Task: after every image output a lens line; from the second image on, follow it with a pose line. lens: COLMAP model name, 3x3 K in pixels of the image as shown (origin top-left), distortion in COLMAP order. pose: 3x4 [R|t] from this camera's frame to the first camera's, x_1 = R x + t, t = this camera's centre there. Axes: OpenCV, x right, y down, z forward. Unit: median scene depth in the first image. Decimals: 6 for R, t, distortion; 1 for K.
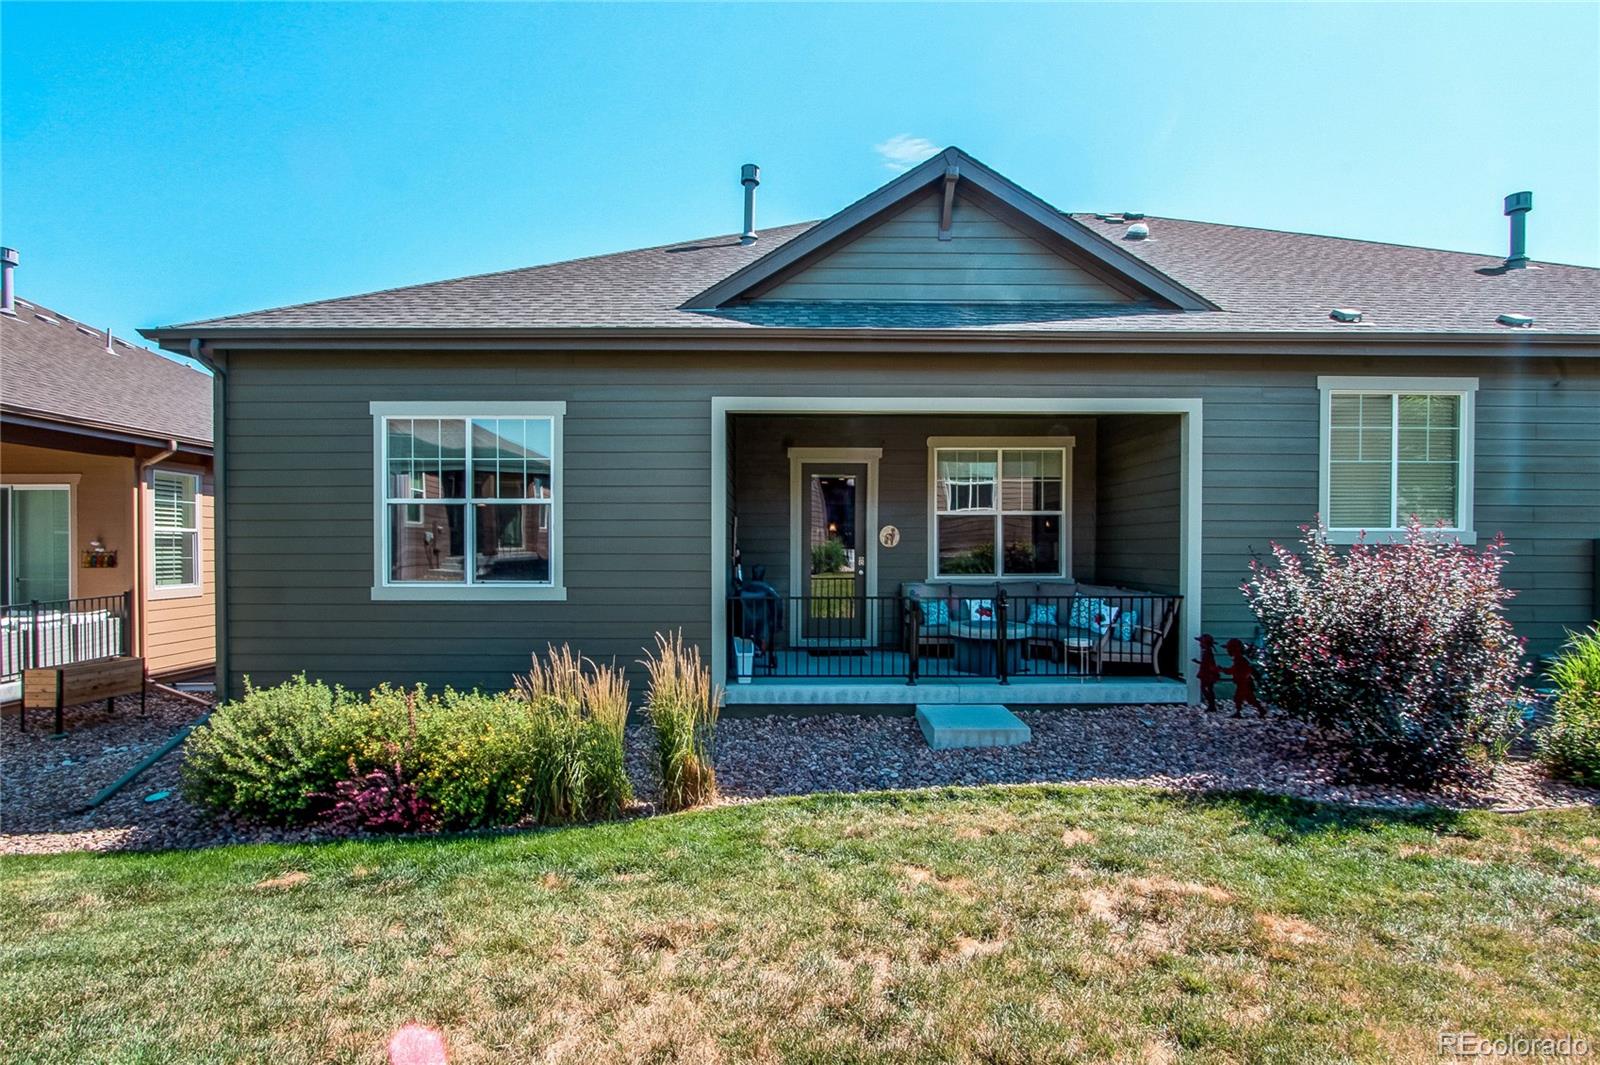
lens RADIAL K [[737.5, 0, 796.7], [0, 737.5, 549.1], [0, 0, 1]] dist [-0.012753, 0.002171]
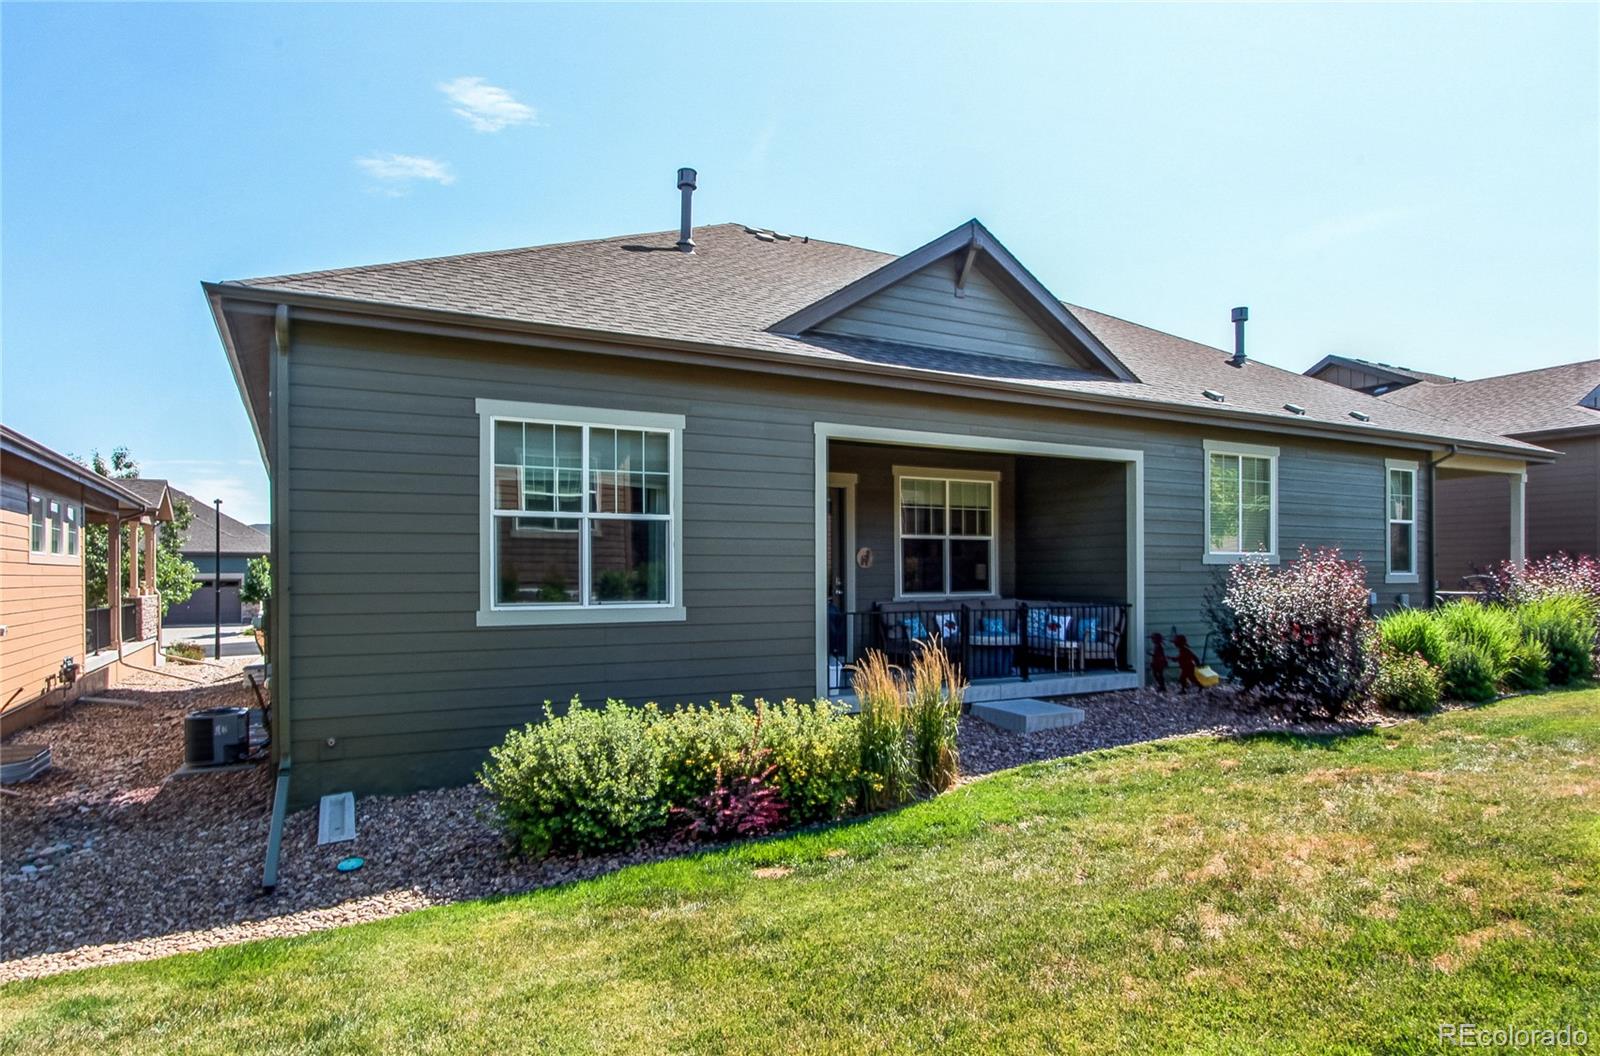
lens RADIAL K [[866.2, 0, 779.9], [0, 866.2, 562.8], [0, 0, 1]] dist [-0.006017, -0.000221]
pose [[0.895847, 0.001797, 0.444359, -0.698577], [0.007170, 0.999803, -0.018497, 0.015664], [-0.444305, 0.019756, 0.895658, -0.076270]]
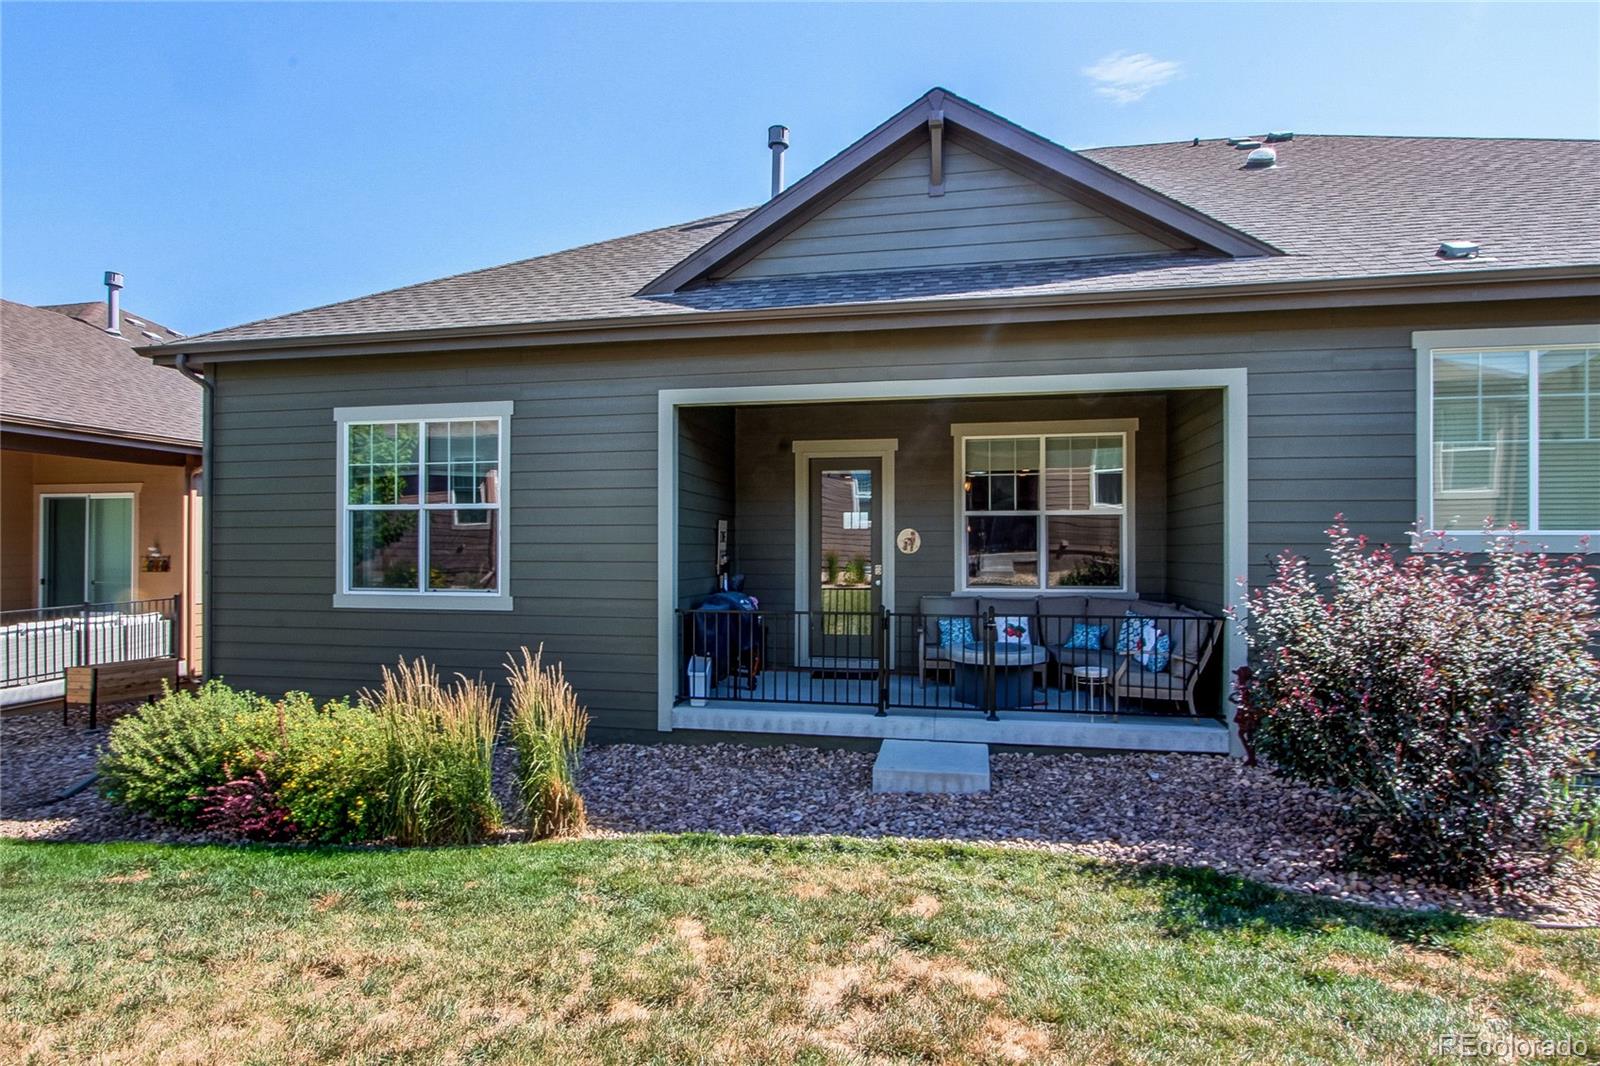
lens RADIAL K [[845.6, 0, 798.9], [0, 845.6, 535.9], [0, 0, 1]] dist [-0.009562, 0.002220]
pose [[0.977738, -0.002586, -0.209813, 0.271030], [-0.001306, 0.999830, -0.018405, -0.006768], [0.209825, 0.018269, 0.977568, 0.014771]]
